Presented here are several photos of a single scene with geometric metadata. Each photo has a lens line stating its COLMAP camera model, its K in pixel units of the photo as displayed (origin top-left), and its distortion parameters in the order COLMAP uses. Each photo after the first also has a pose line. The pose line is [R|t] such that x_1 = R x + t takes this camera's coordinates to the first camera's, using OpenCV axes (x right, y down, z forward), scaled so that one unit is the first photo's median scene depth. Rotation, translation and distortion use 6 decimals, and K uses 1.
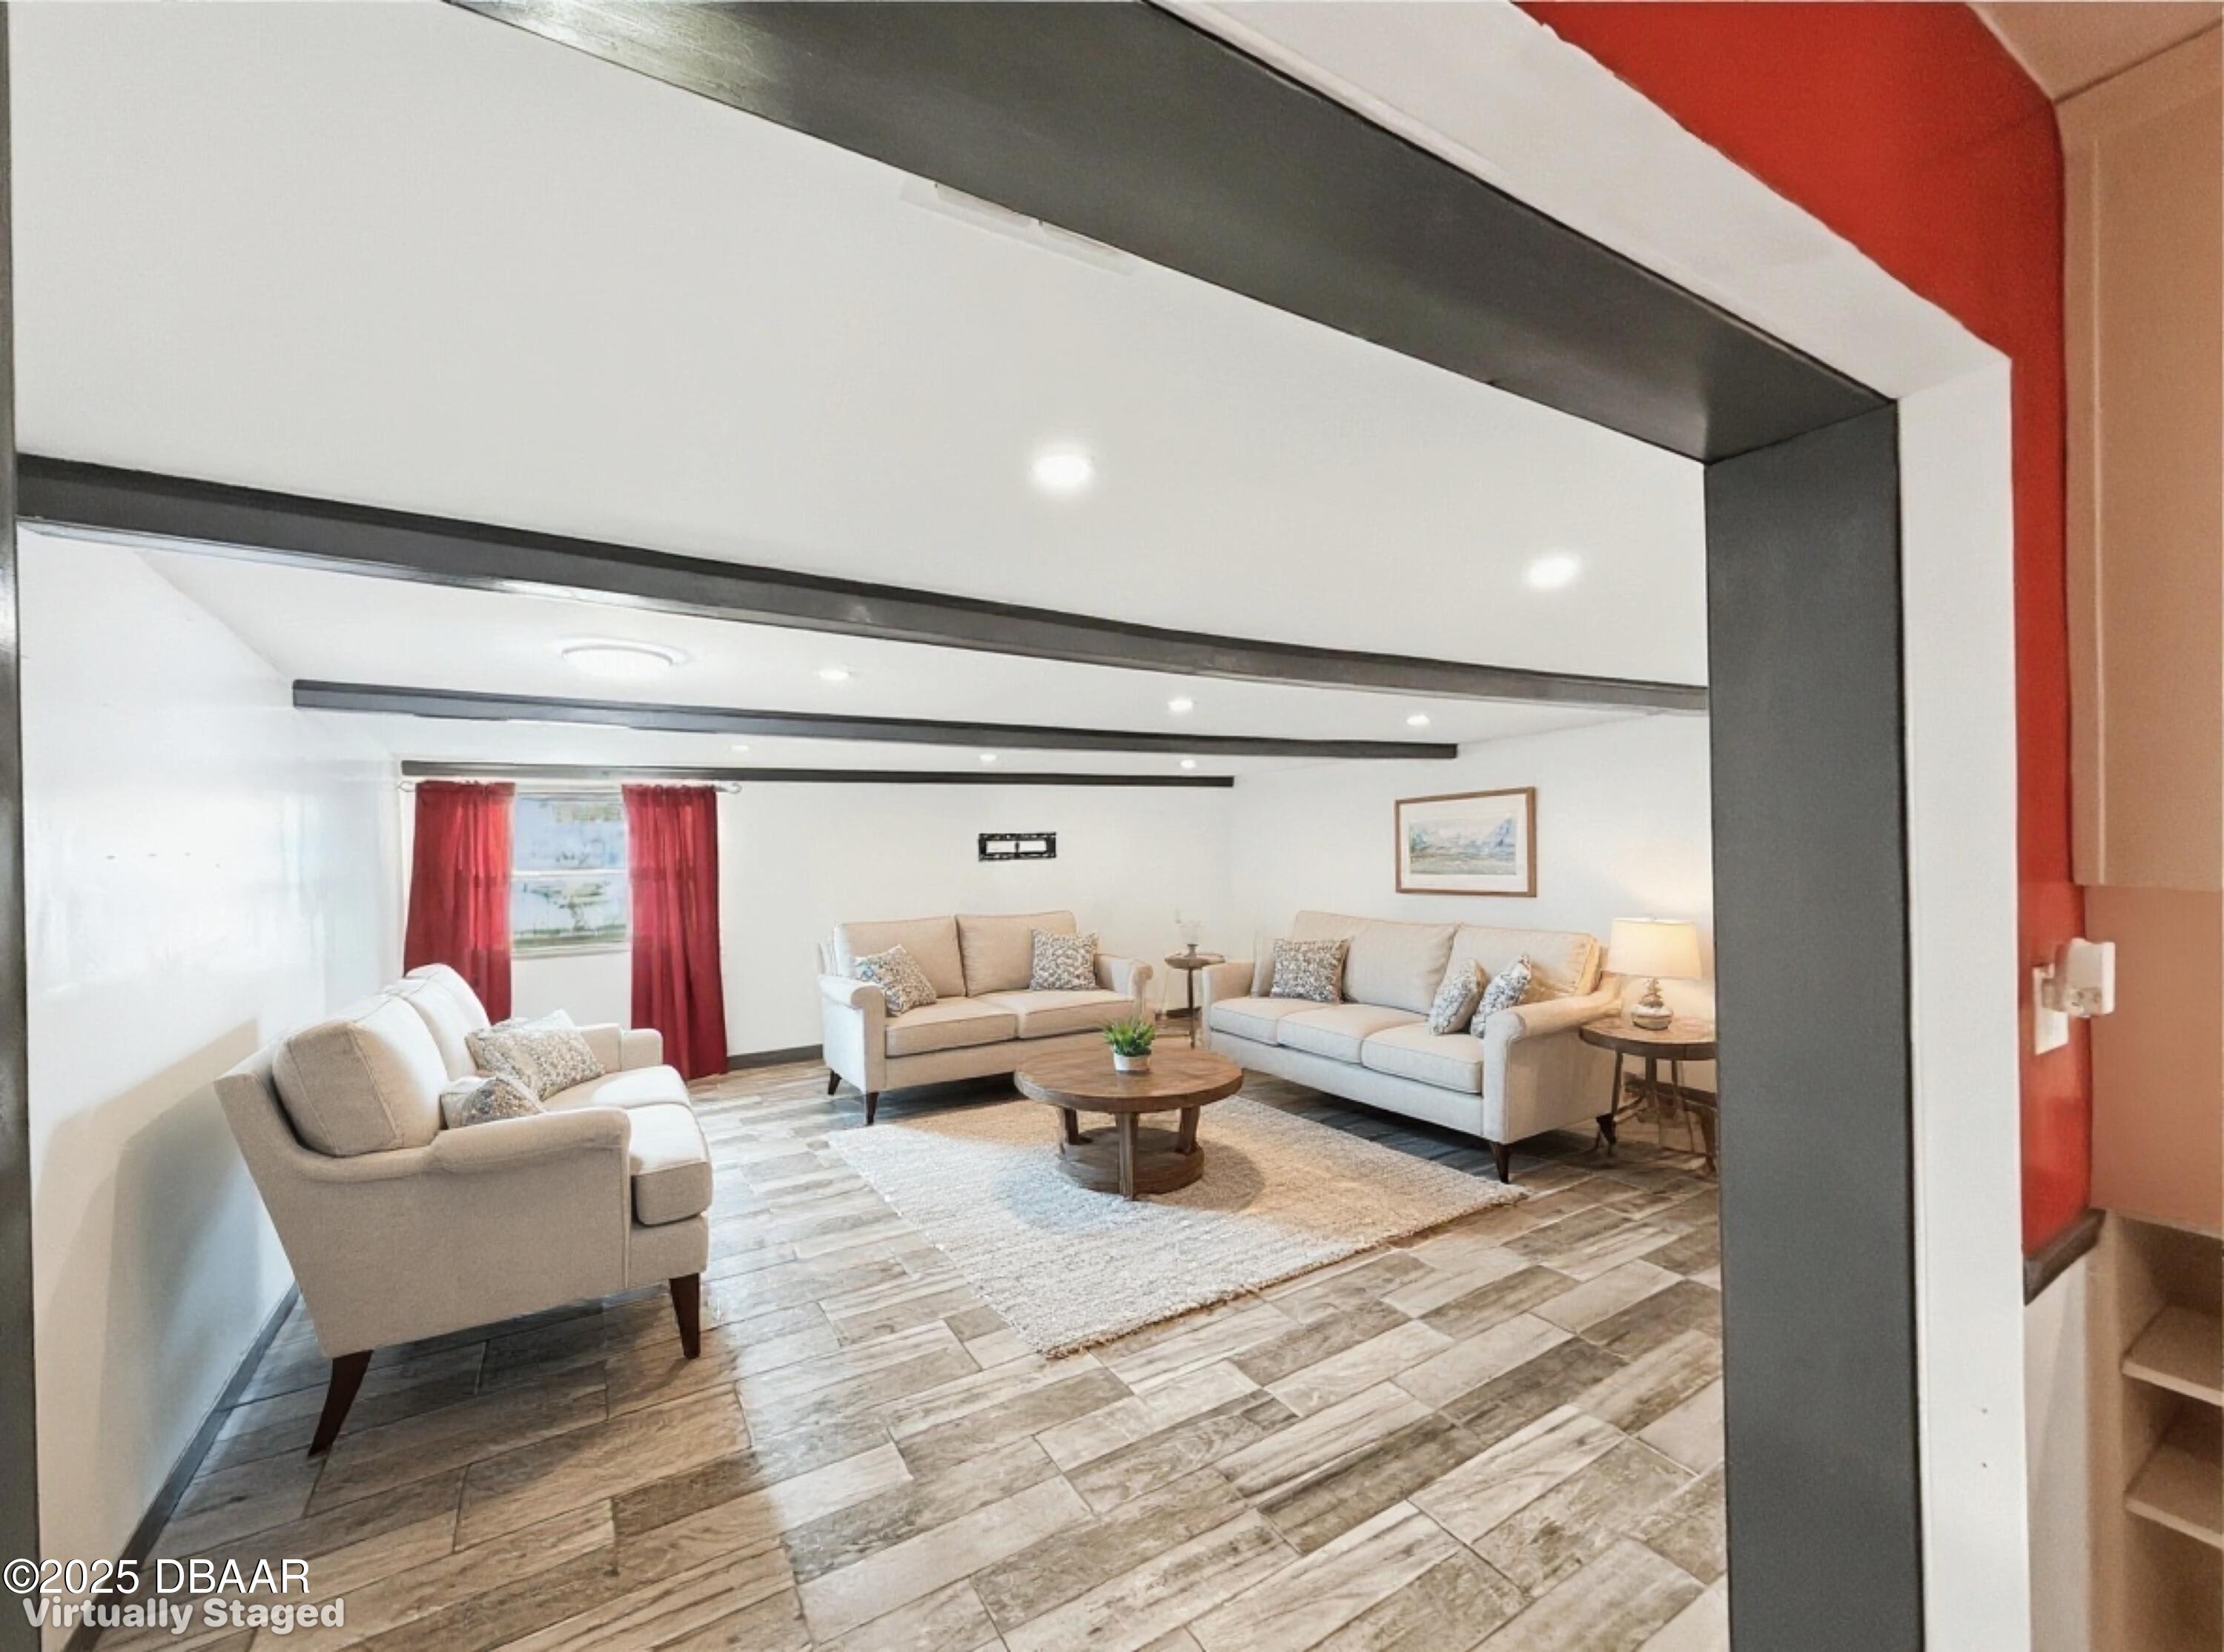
lens RADIAL K [[892.6, 0, 1104.9], [0, 892.6, 831.5], [0, 0, 1]] dist [0.000250, -0.000448]
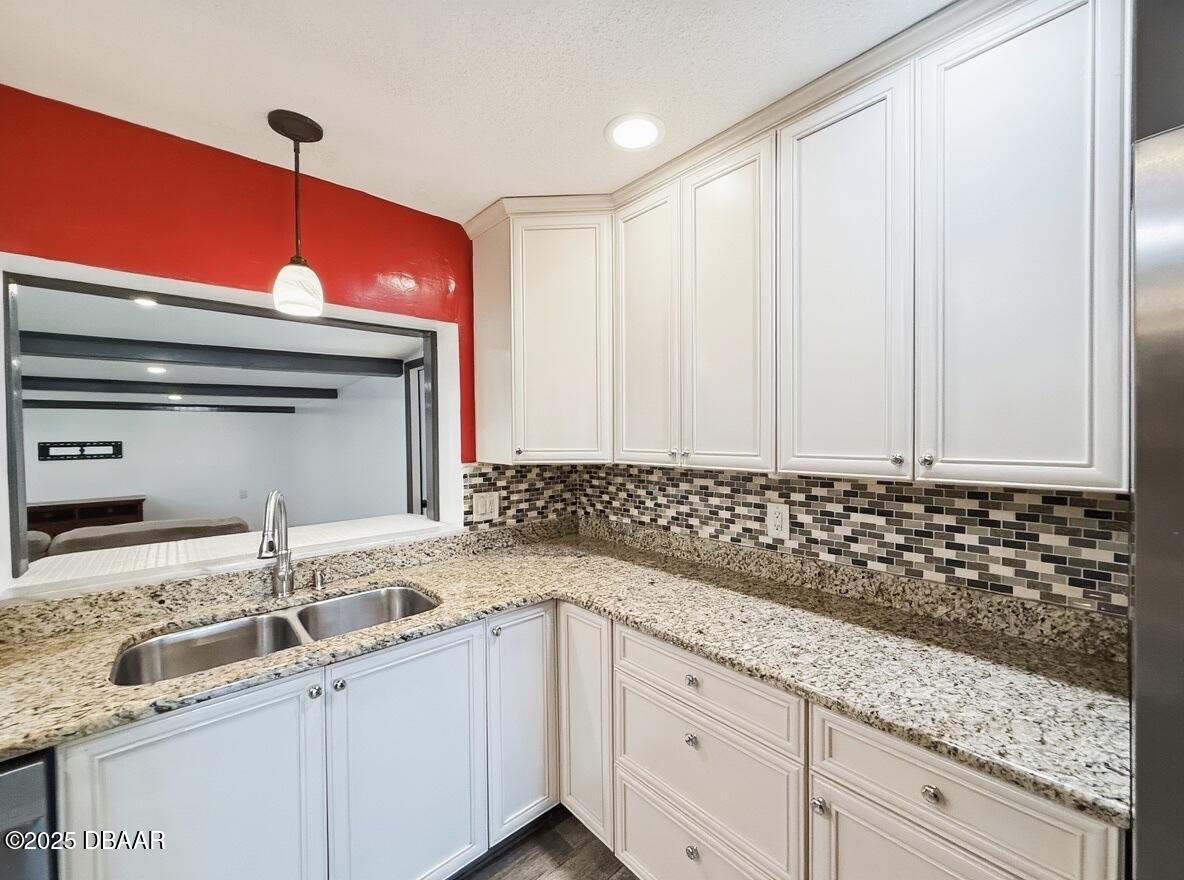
lens RADIAL K [[475.3, 0, 589.0], [0, 475.3, 439.7], [0, 0, 1]] dist [0.000250, -0.000448]
pose [[0.985199, 0.007202, 0.171262, 1.119030], [-0.008740, 0.999928, 0.008228, -0.028723], [-0.171190, -0.009603, 0.985191, 0.148402]]
